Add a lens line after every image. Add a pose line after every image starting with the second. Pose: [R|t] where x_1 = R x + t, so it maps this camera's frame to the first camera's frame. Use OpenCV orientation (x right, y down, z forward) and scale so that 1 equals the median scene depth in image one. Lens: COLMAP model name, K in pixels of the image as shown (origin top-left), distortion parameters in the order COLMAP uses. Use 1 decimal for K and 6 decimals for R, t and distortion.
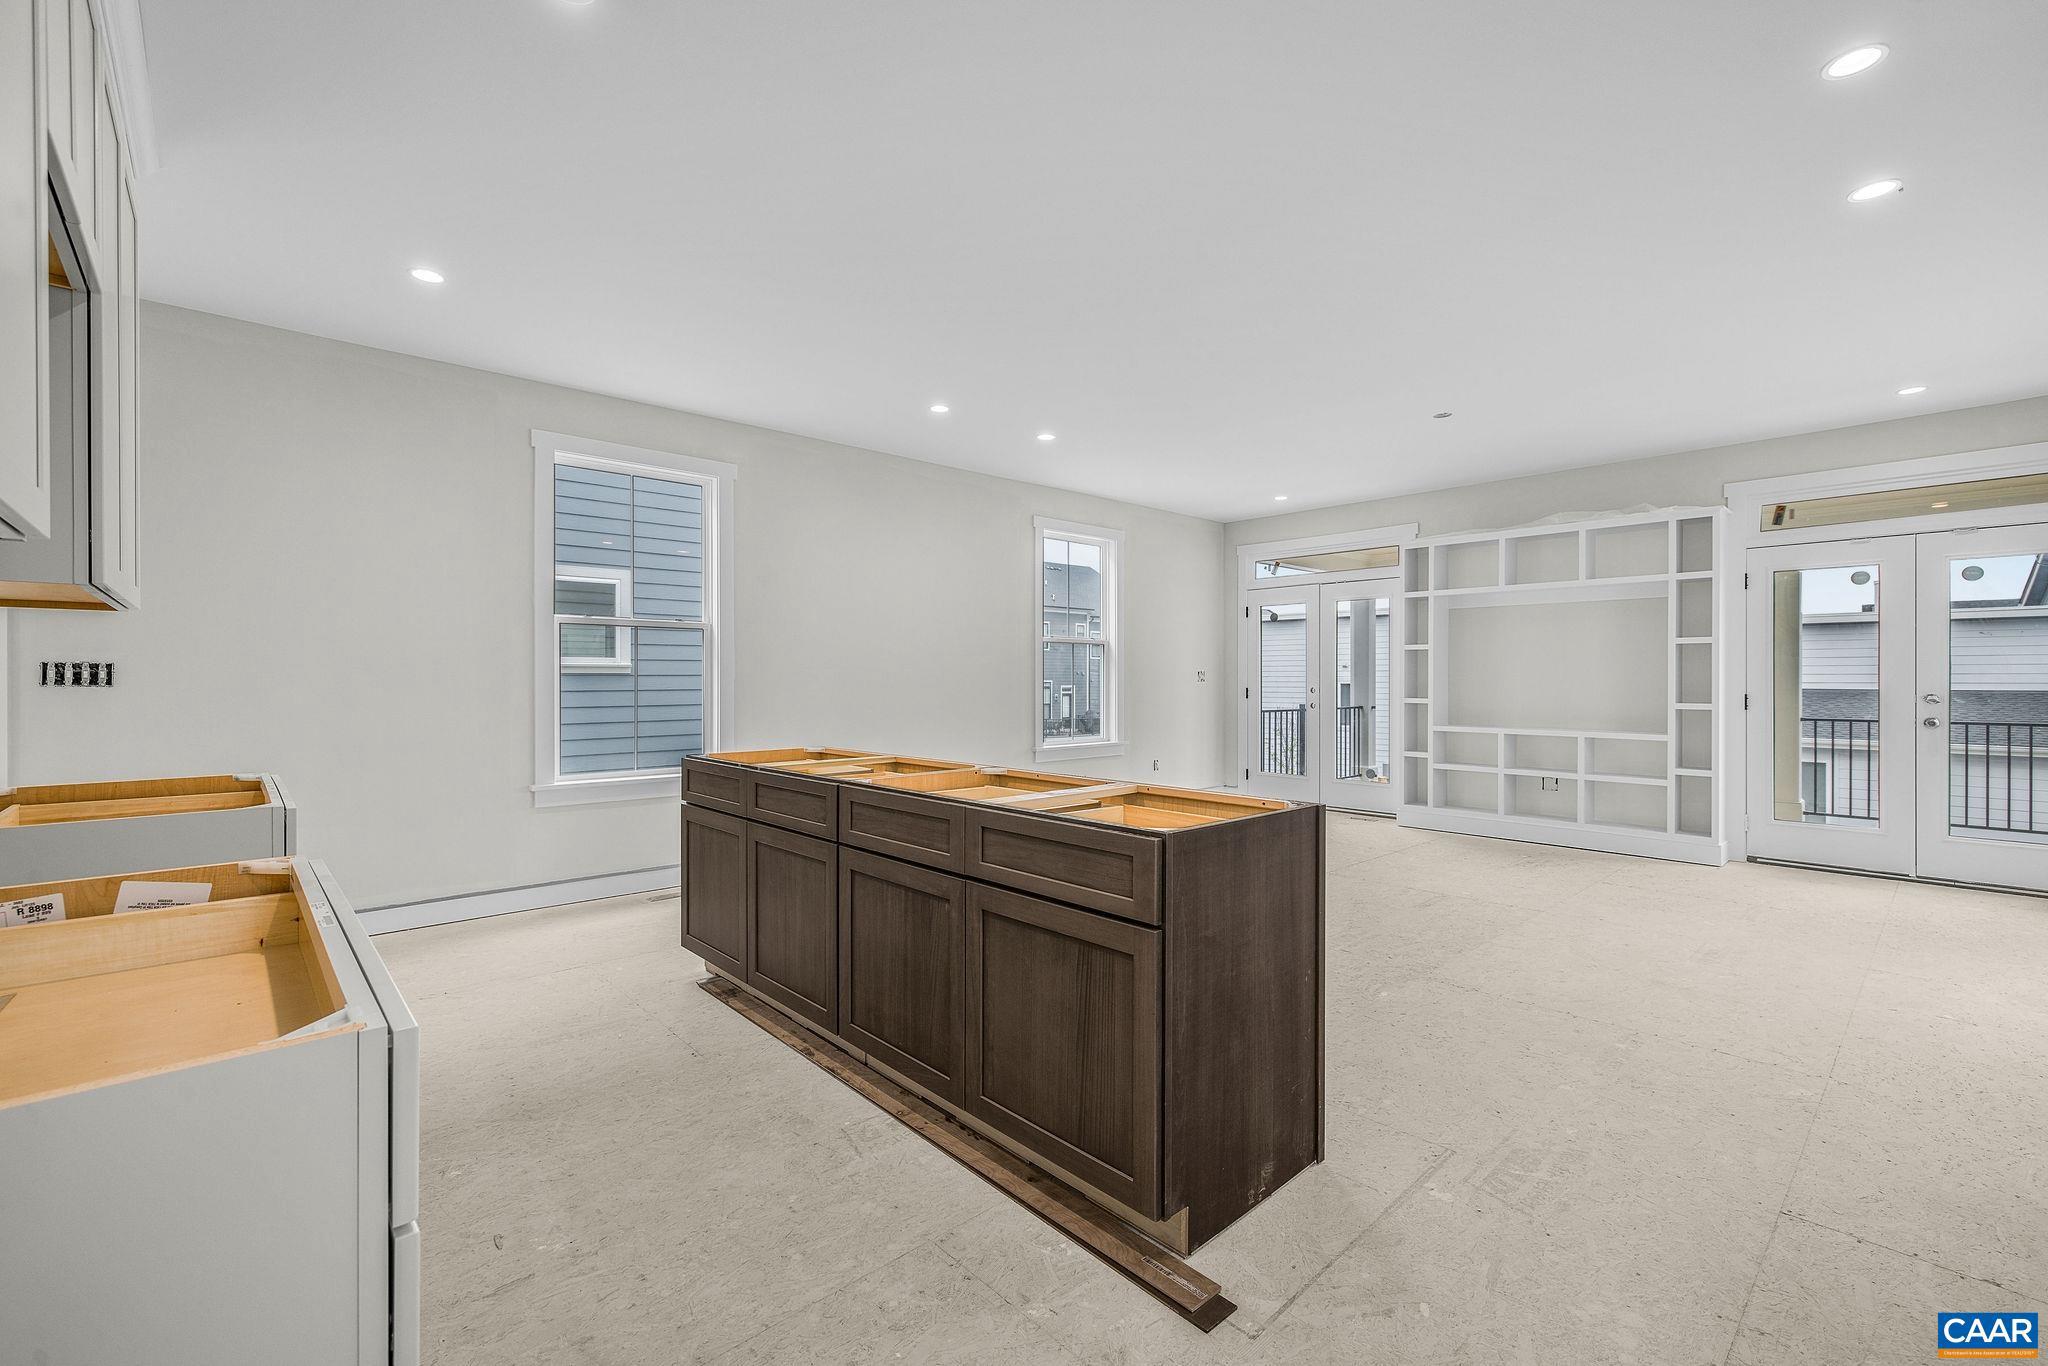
lens RADIAL K [[871.0, 0, 1026.8], [0, 871.0, 681.6], [0, 0, 1]] dist [-0.000435, 0.000001]
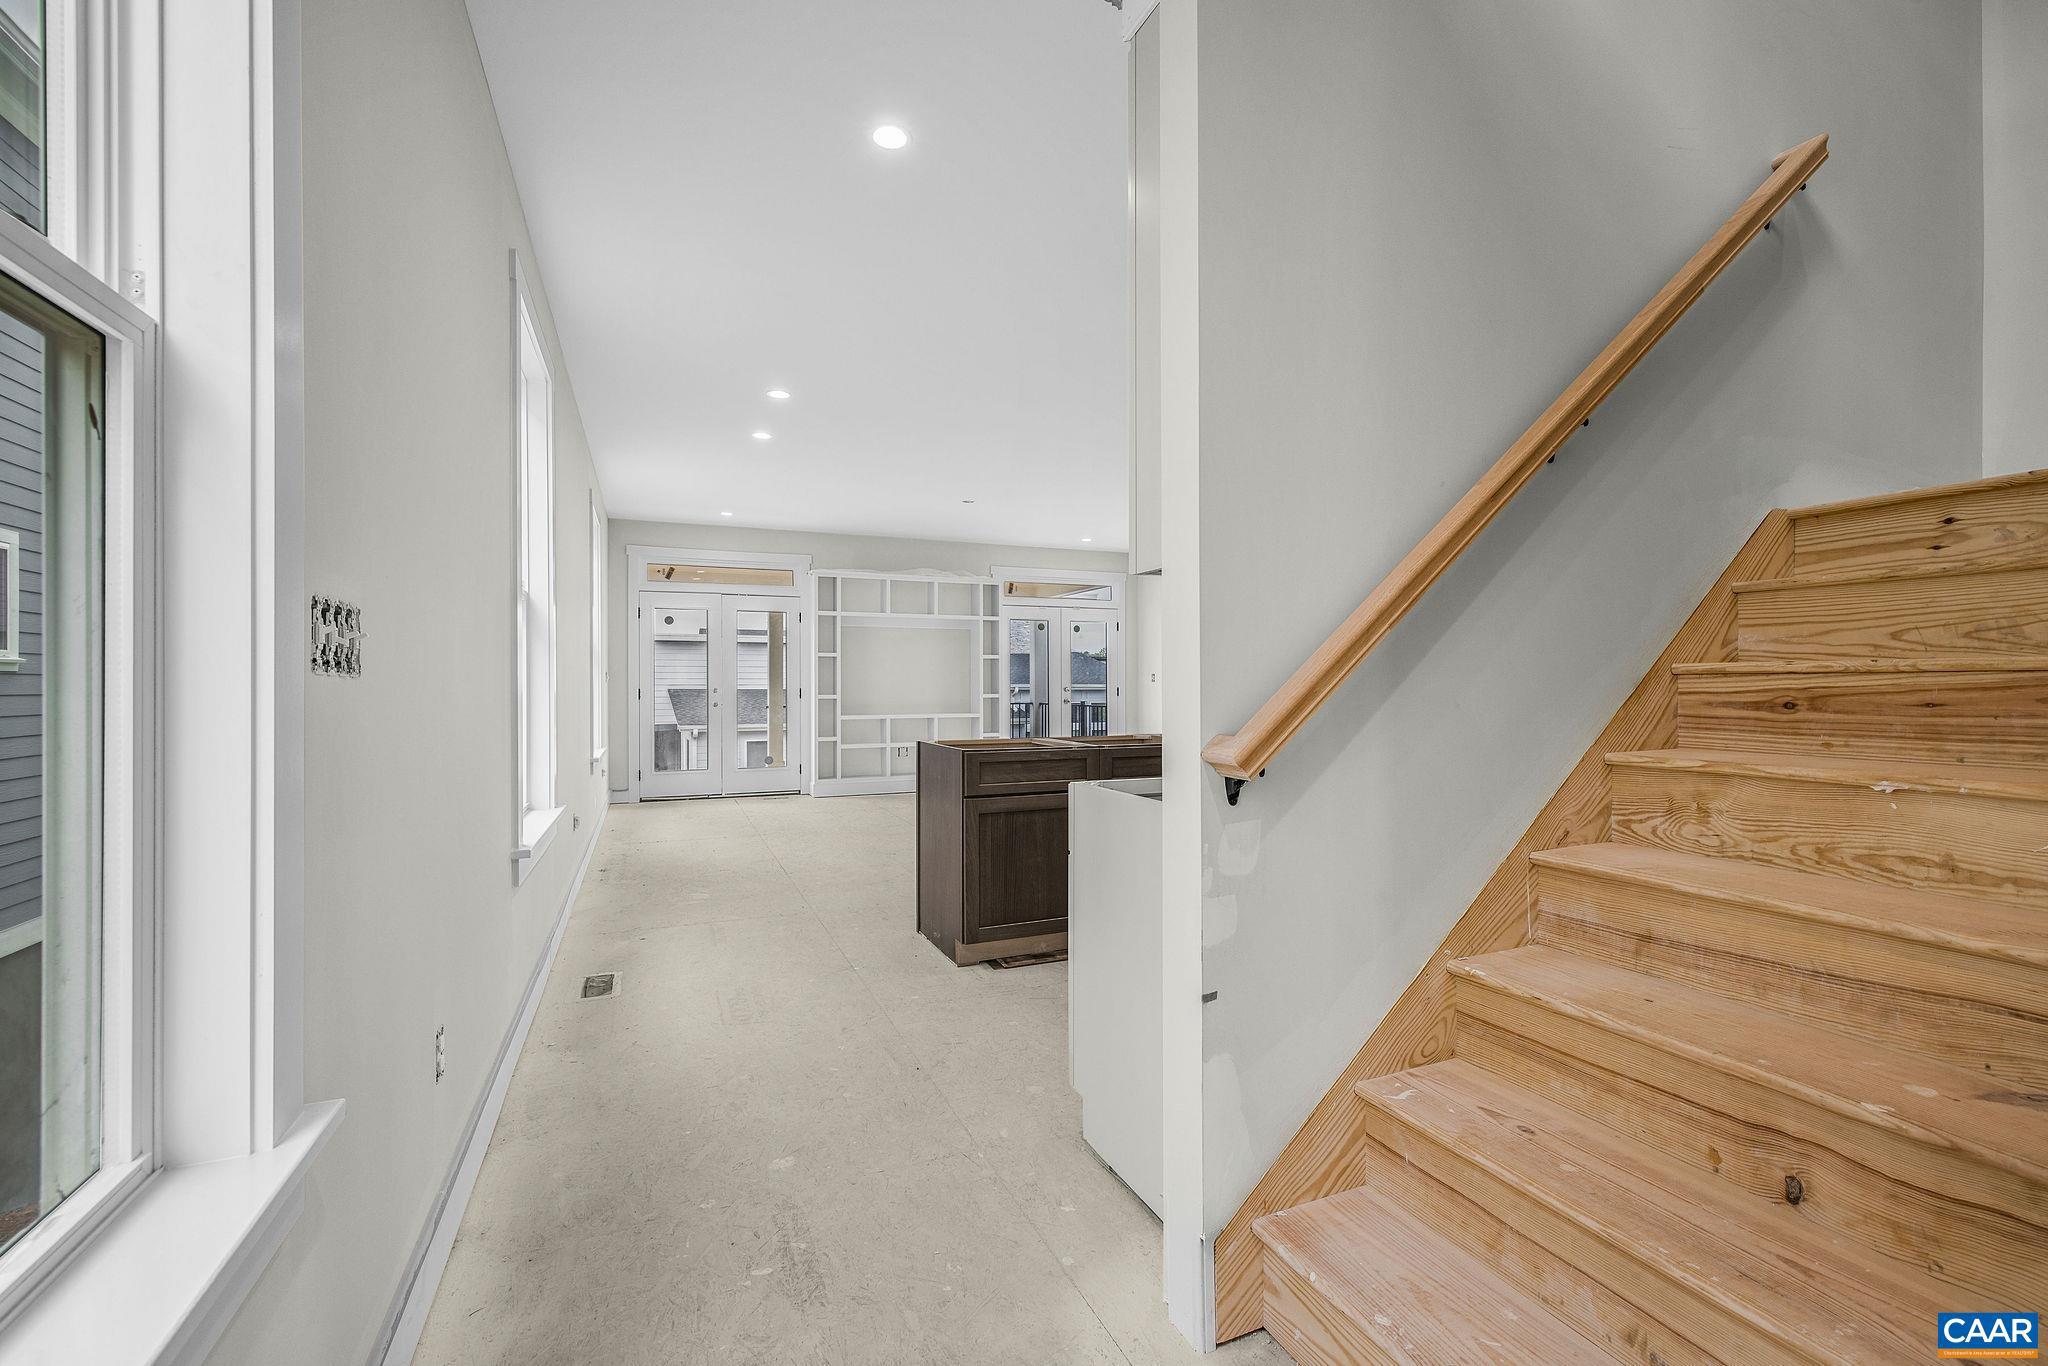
lens RADIAL K [[871.0, 0, 1015.1], [0, 871.0, 678.0], [0, 0, 1]] dist [-0.000435, 0.000001]
pose [[0.336186, 0.003084, 0.941790, -0.802066], [0.006796, 0.999961, -0.005700, 0.004165], [-0.941771, 0.008317, 0.336152, 0.378476]]
